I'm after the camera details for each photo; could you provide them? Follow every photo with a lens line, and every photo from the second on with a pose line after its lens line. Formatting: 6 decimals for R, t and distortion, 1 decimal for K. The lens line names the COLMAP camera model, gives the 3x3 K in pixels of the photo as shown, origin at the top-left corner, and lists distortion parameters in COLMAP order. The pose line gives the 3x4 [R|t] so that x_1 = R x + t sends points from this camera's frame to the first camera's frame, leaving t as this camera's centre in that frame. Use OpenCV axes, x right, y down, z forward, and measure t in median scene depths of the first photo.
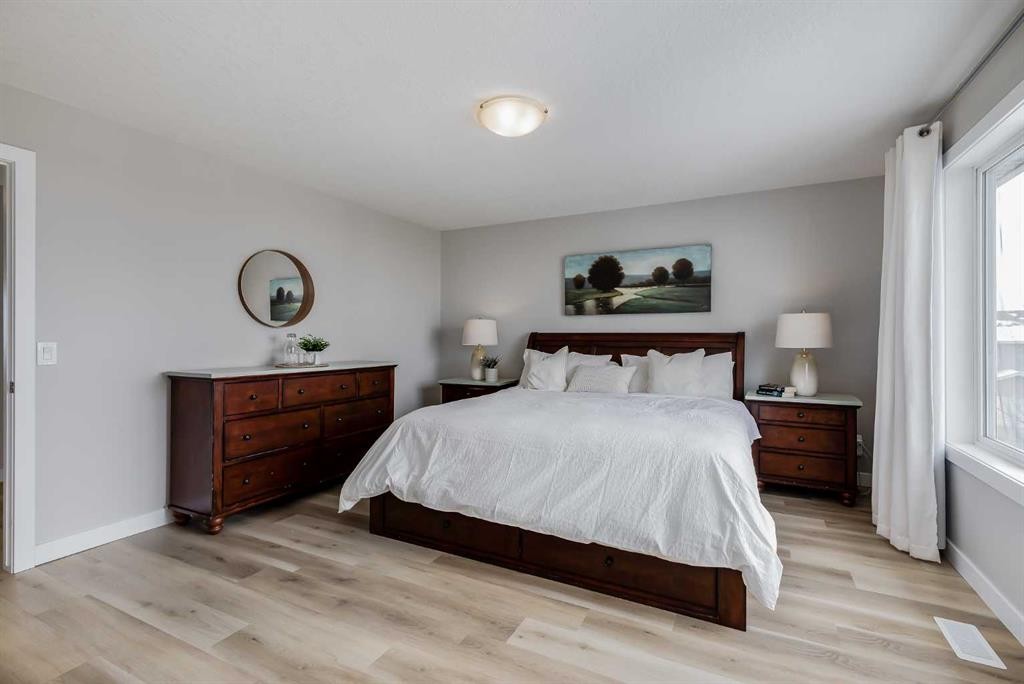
lens RADIAL K [[466.3, 0, 516.6], [0, 466.3, 336.6], [0, 0, 1]] dist [0.011354, -0.001378]
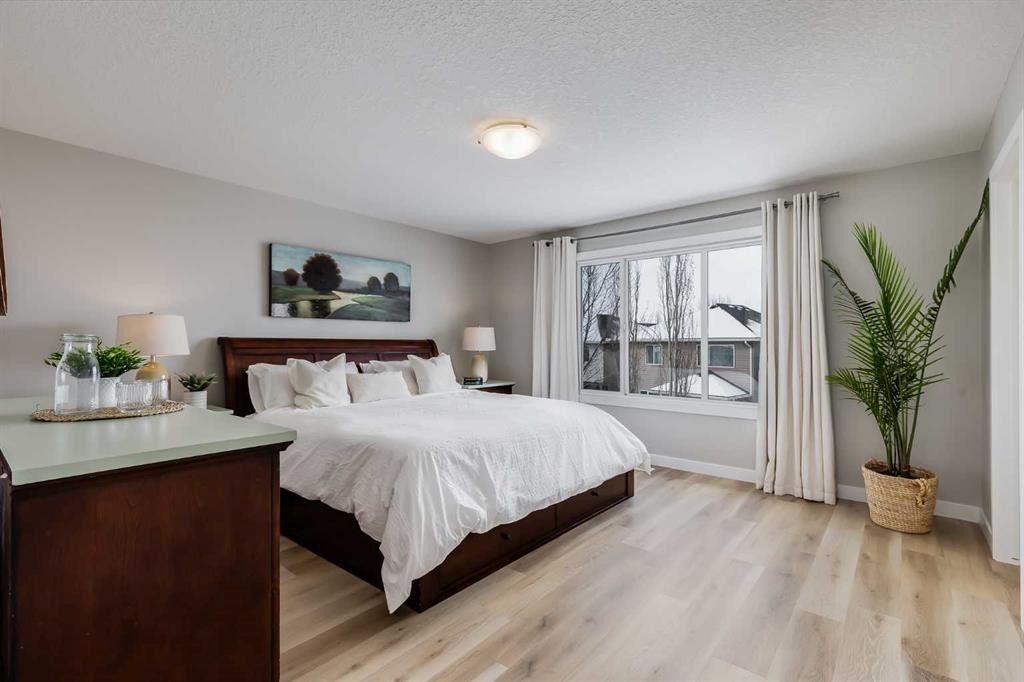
lens RADIAL K [[466.3, 0, 516.1], [0, 466.3, 343.2], [0, 0, 1]] dist [0.011354, -0.001378]
pose [[0.222581, -0.000794, 0.974914, -0.633538], [0.000566, 1.000000, 0.000685, 0.000301], [-0.974914, 0.000399, 0.222581, 0.444082]]
